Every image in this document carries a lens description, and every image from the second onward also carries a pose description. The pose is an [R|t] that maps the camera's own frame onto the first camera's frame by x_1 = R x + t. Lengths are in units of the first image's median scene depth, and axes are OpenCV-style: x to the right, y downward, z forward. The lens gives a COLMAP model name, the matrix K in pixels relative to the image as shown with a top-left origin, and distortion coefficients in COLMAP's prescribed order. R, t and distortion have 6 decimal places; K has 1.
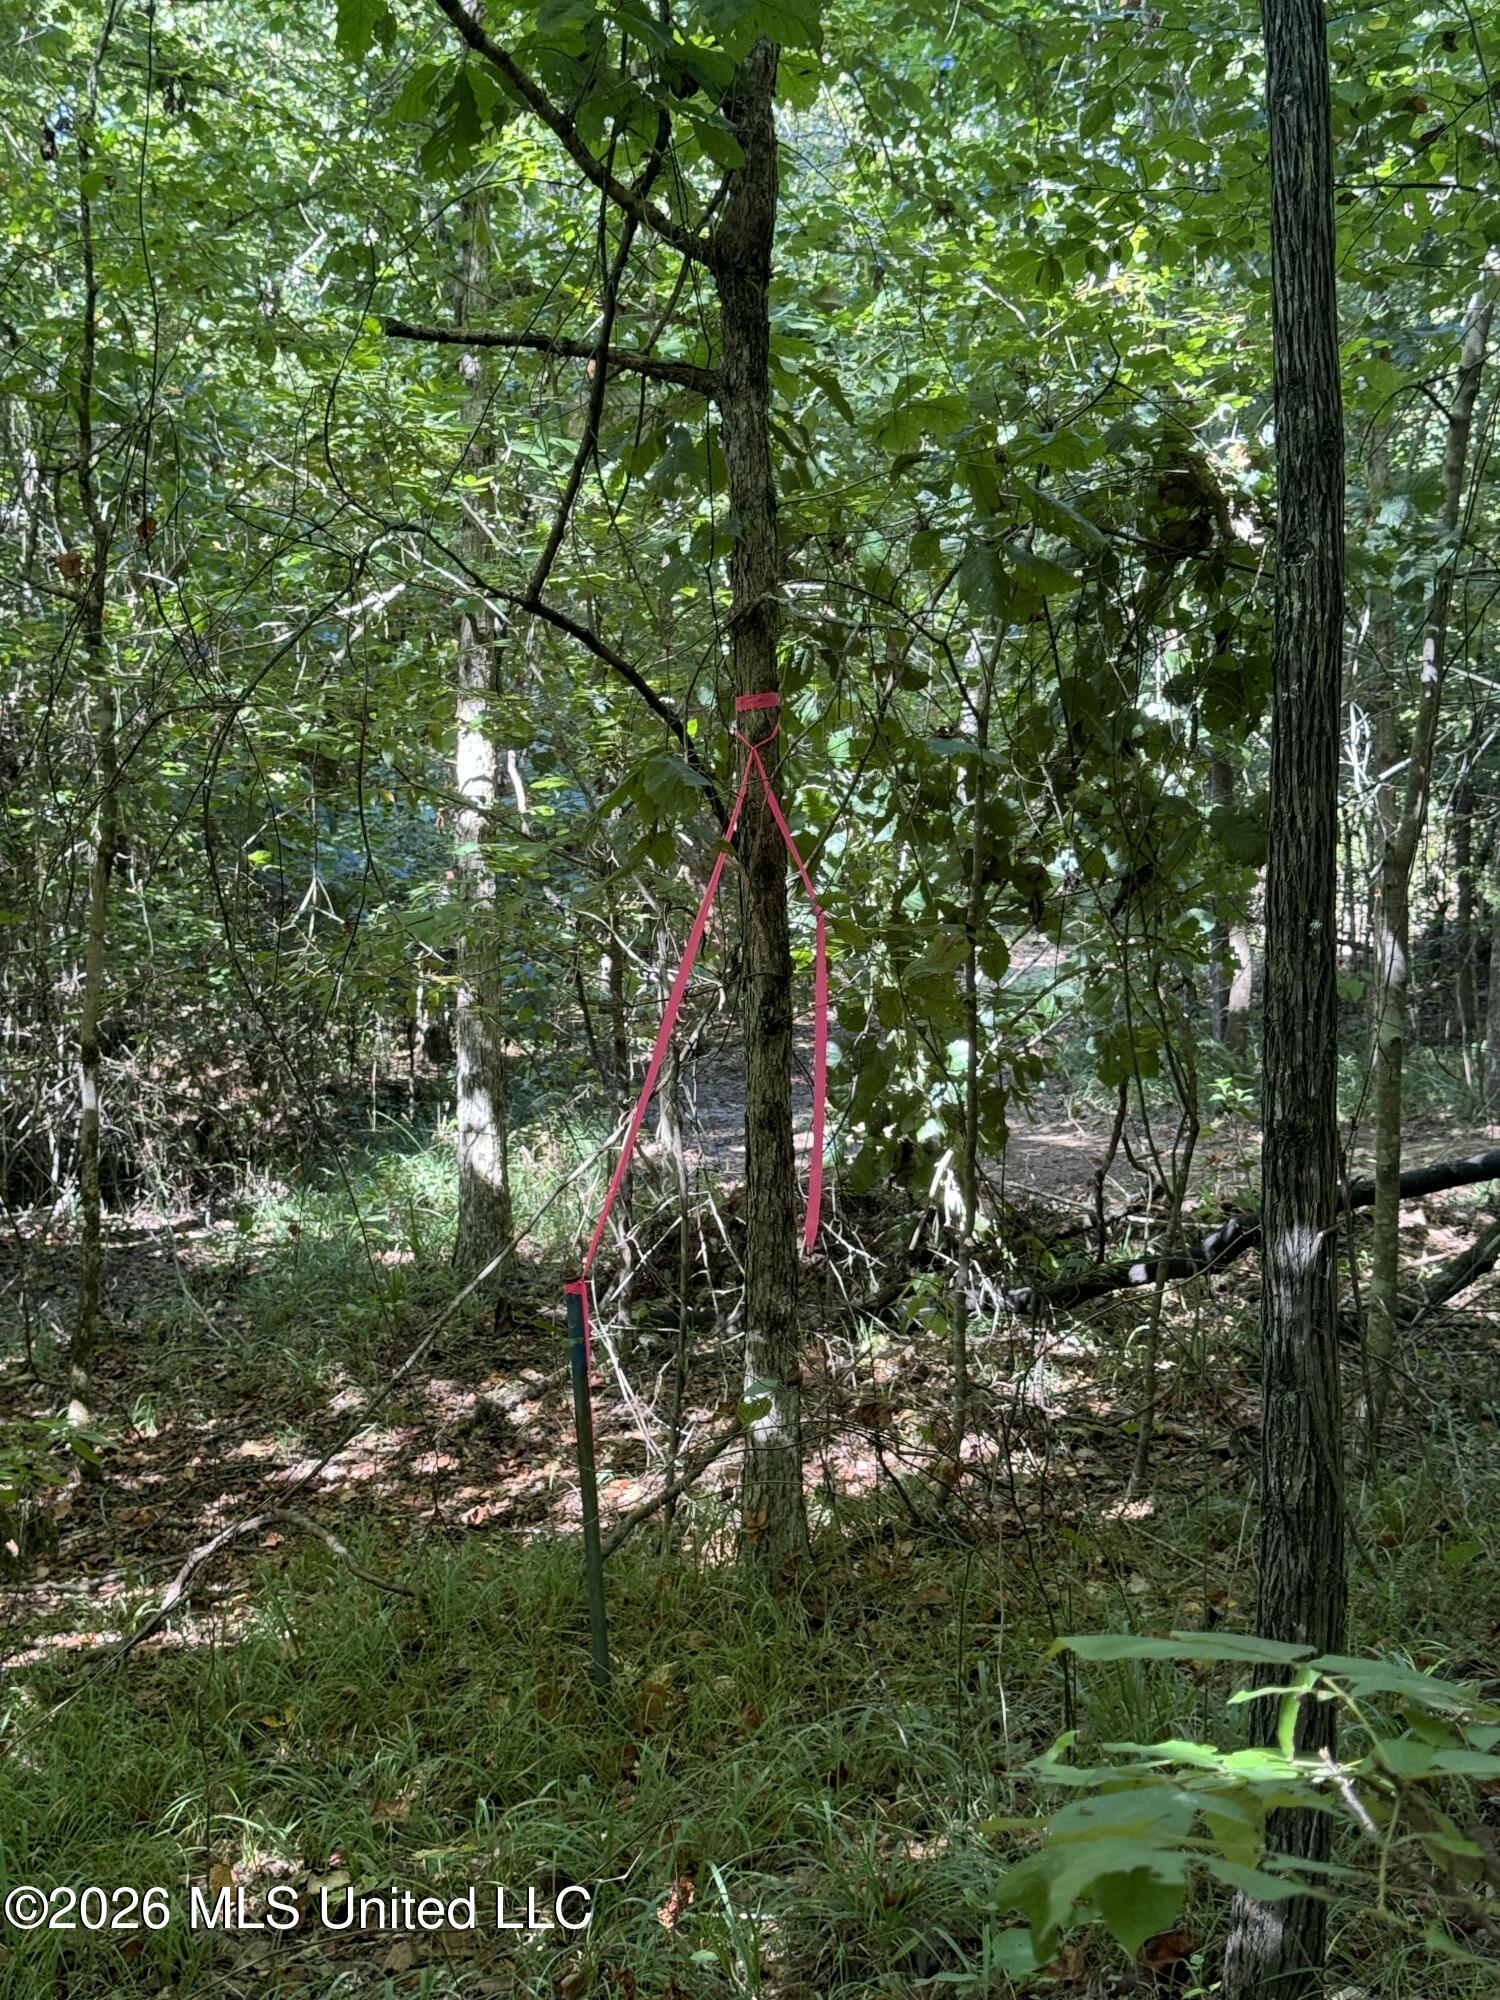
lens RADIAL K [[2777.0, 0, 744.4], [0, 2777.0, 995.8], [0, 0, 1]] dist [0.036384, 0.000000]
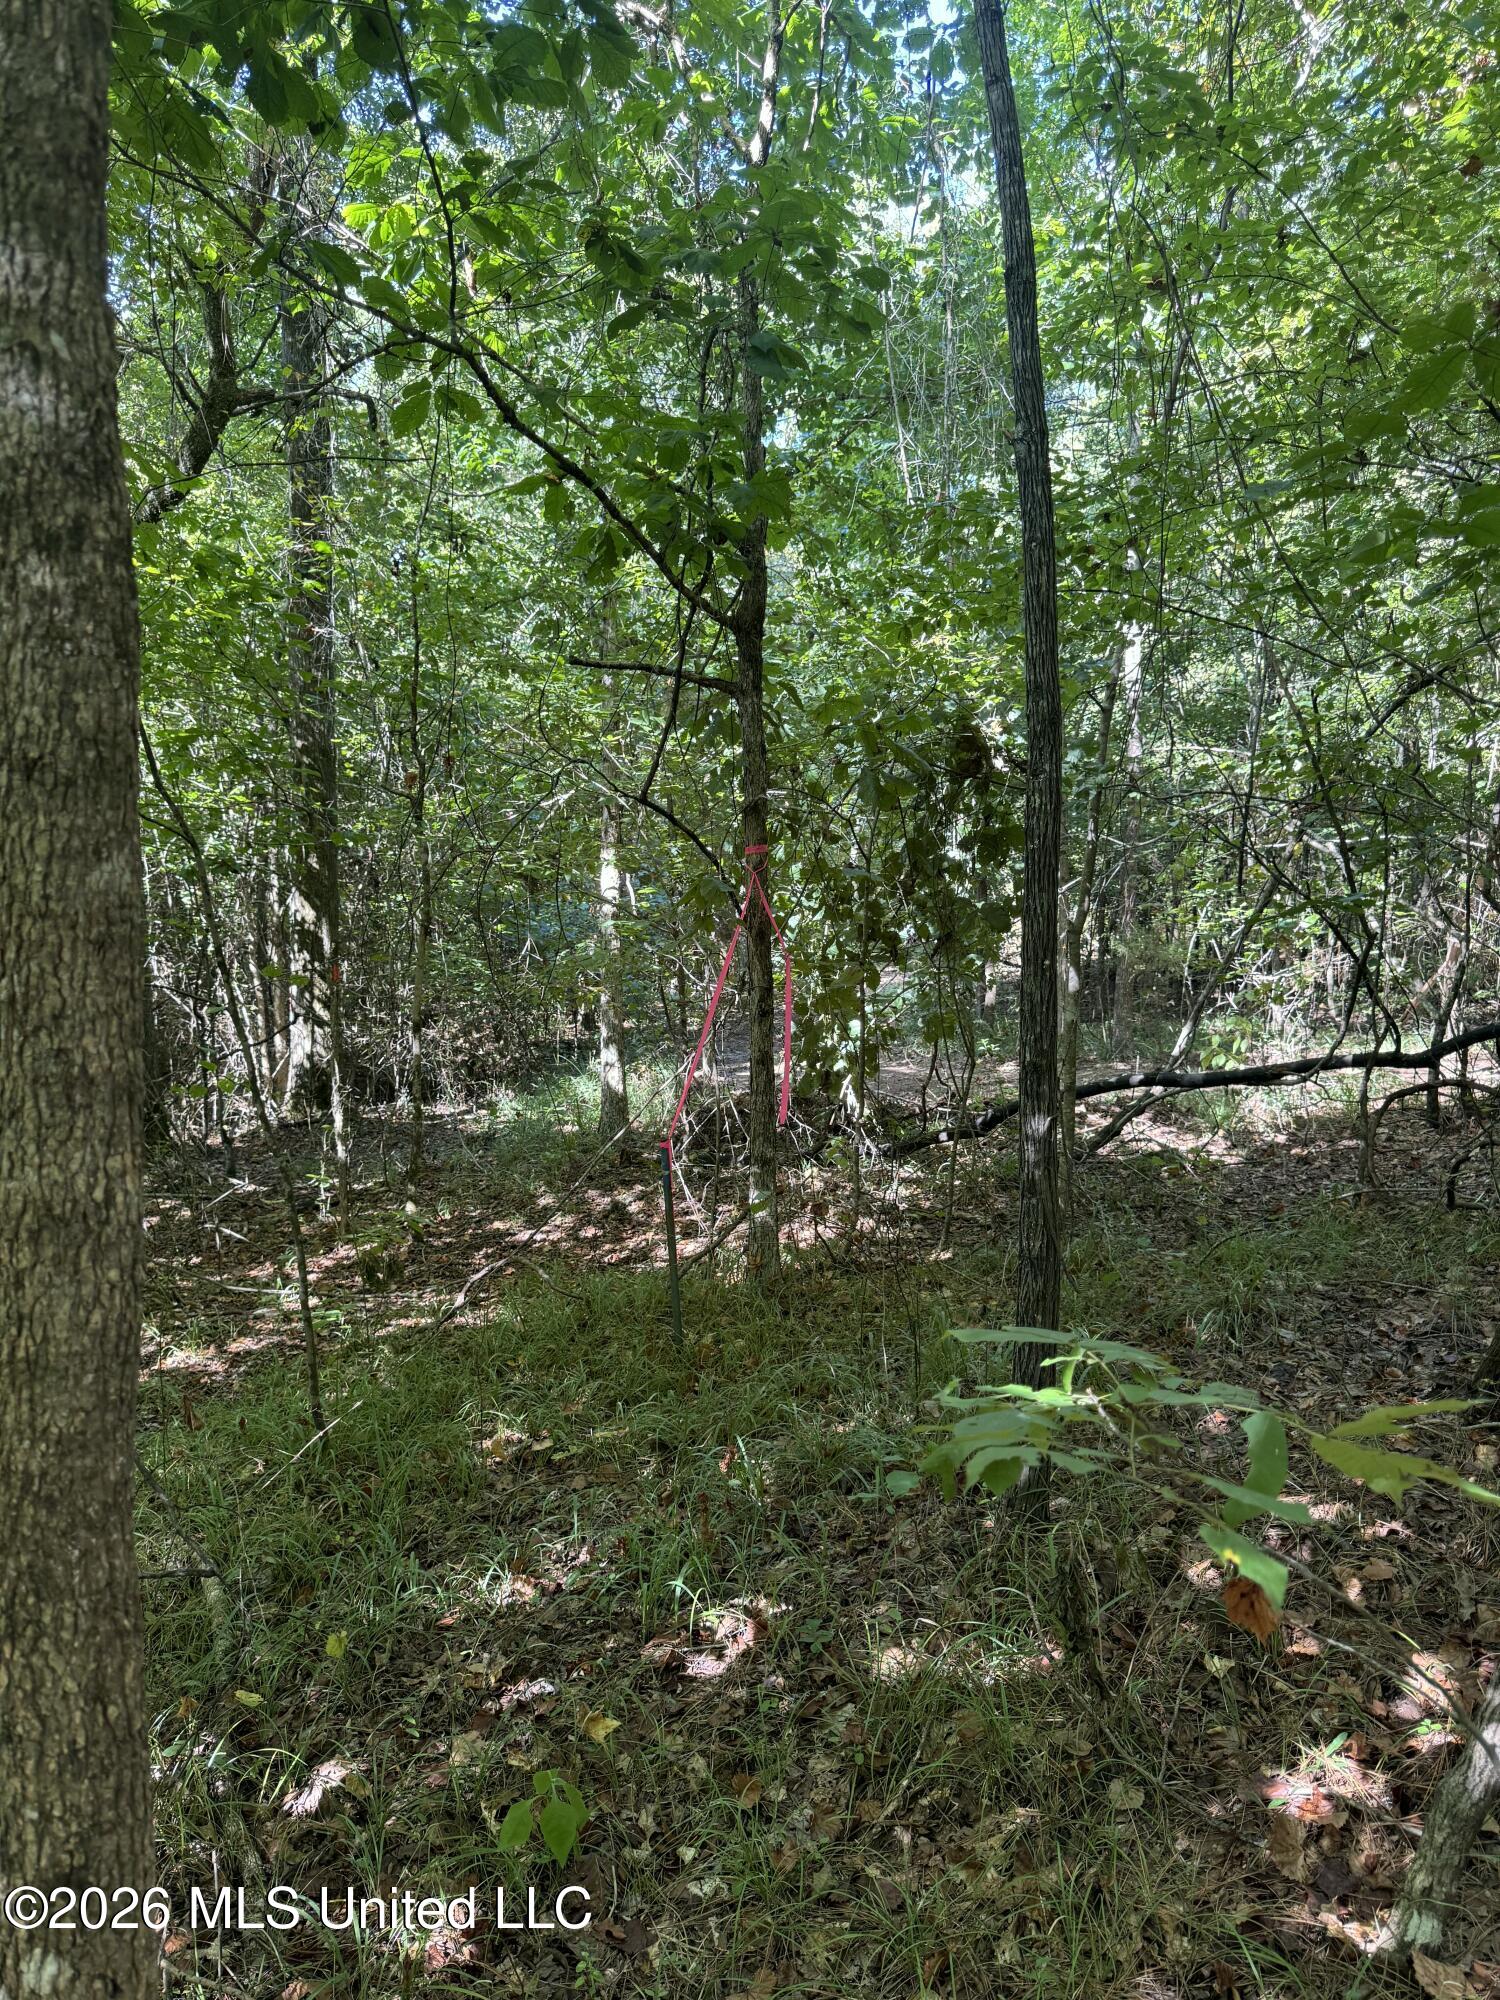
lens RADIAL K [[1387.4, 0, 759.0], [0, 1387.4, 1003.0], [0, 0, 1]] dist [0.035637, -0.009480]
pose [[0.999909, 0.000808, 0.013436, -0.004604], [-0.000865, 0.999991, 0.004219, -0.000239], [-0.013433, -0.004230, 0.999901, 0.004872]]
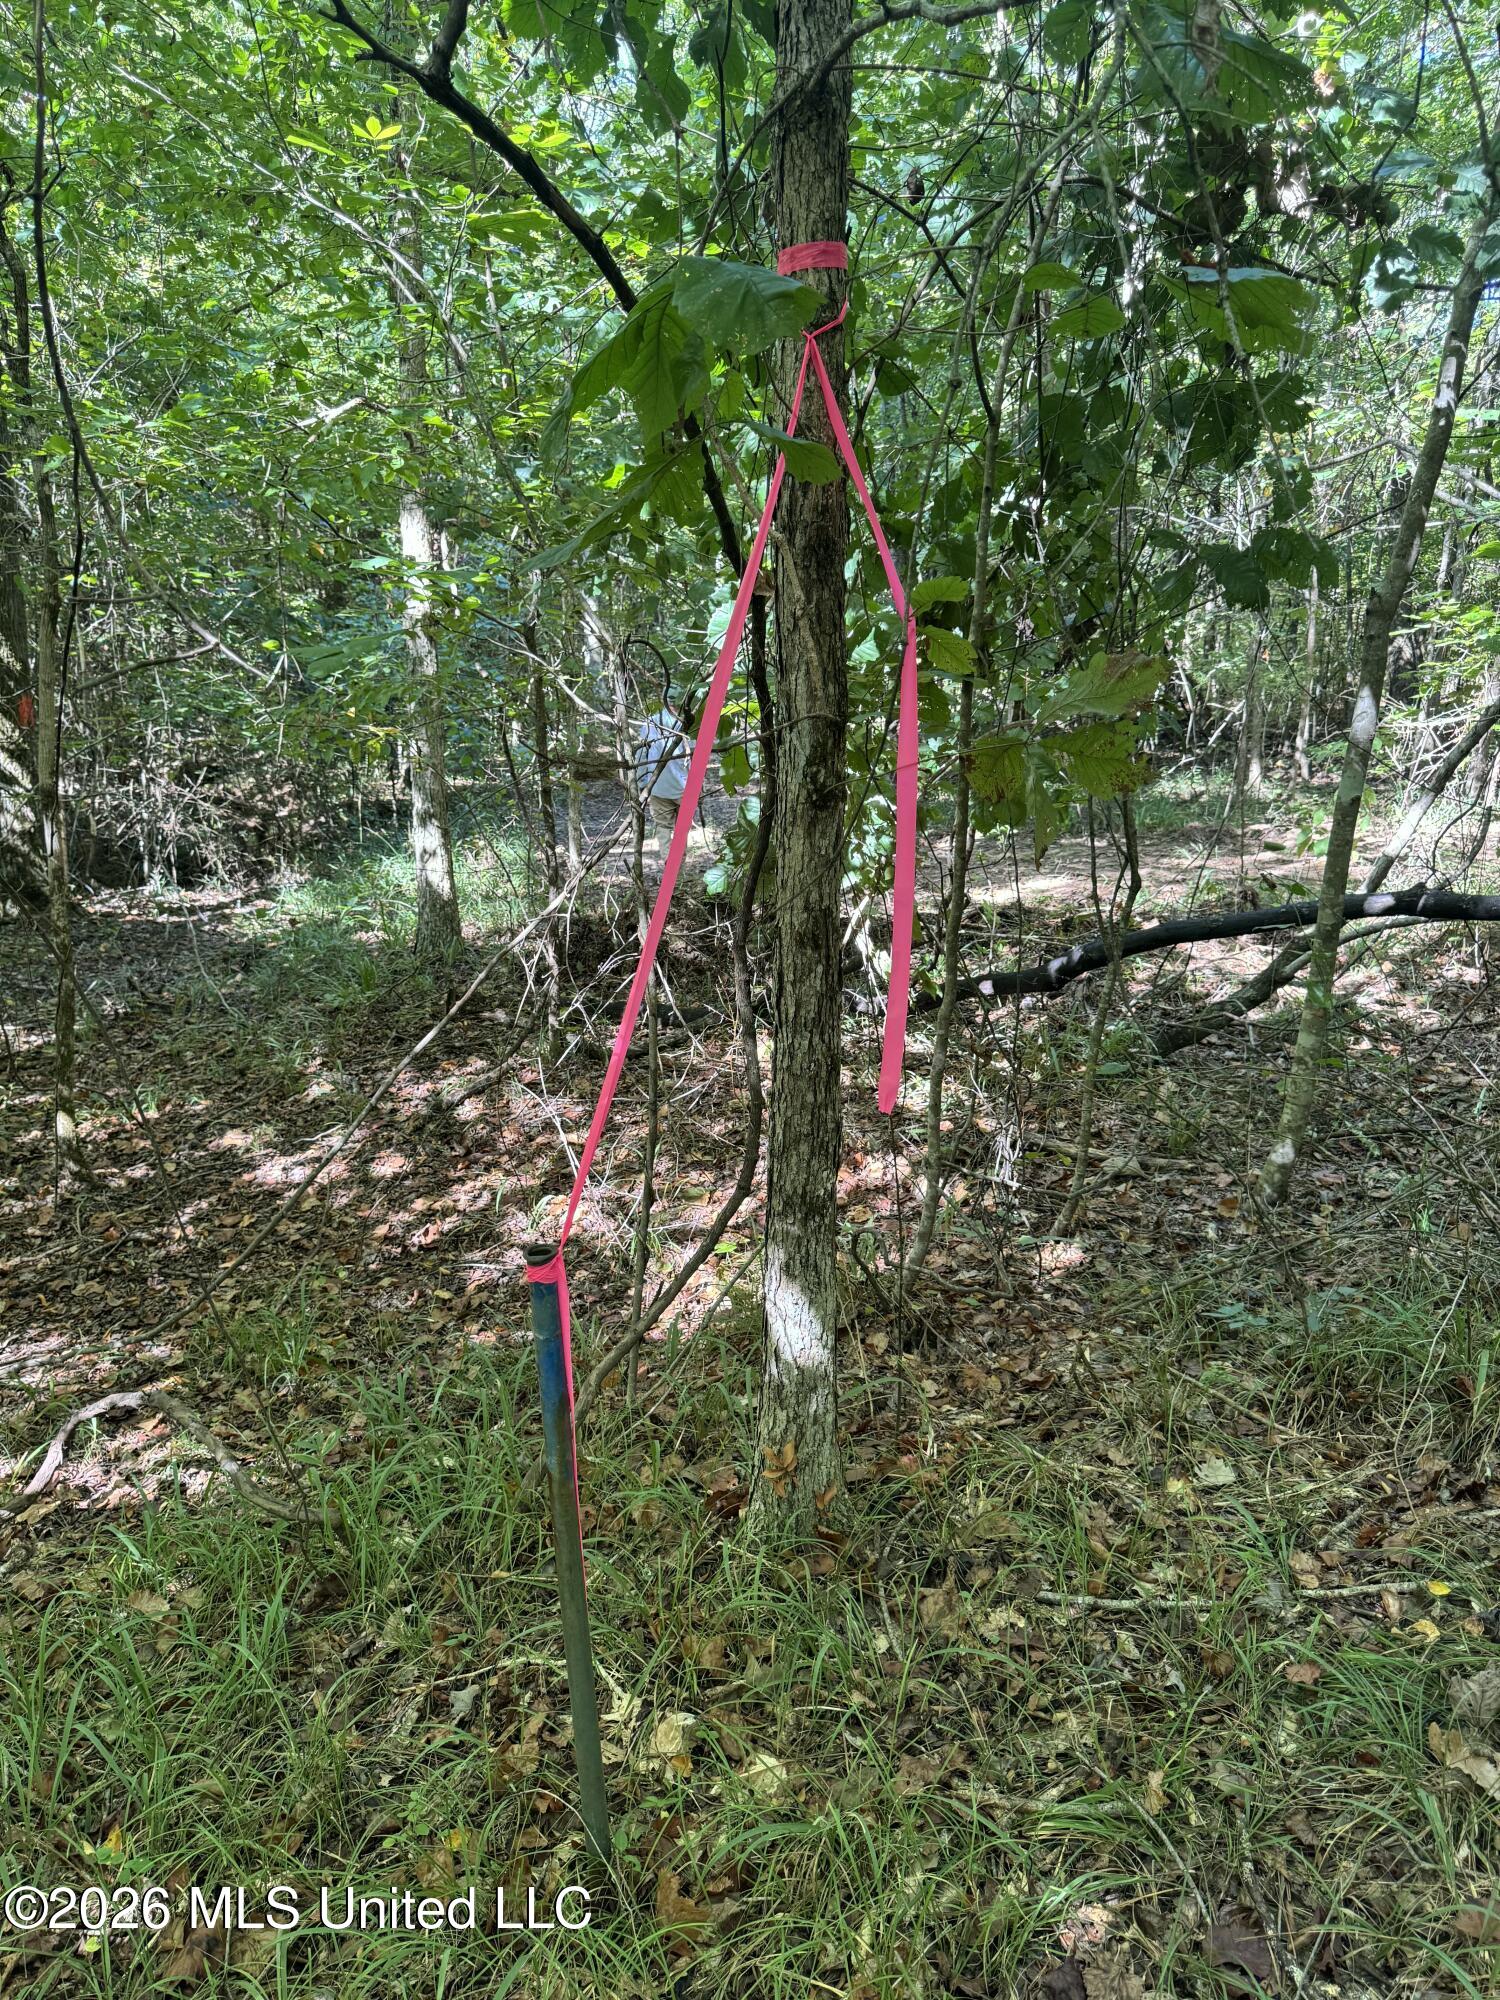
lens RADIAL K [[1387.4, 0, 764.7], [0, 1387.4, 1002.8], [0, 0, 1]] dist [0.035637, -0.009480]
pose [[0.991820, -0.012319, 0.127051, -0.032746], [-0.010600, 0.983946, 0.178151, 0.000010], [-0.127206, -0.178040, 0.975767, 0.457498]]
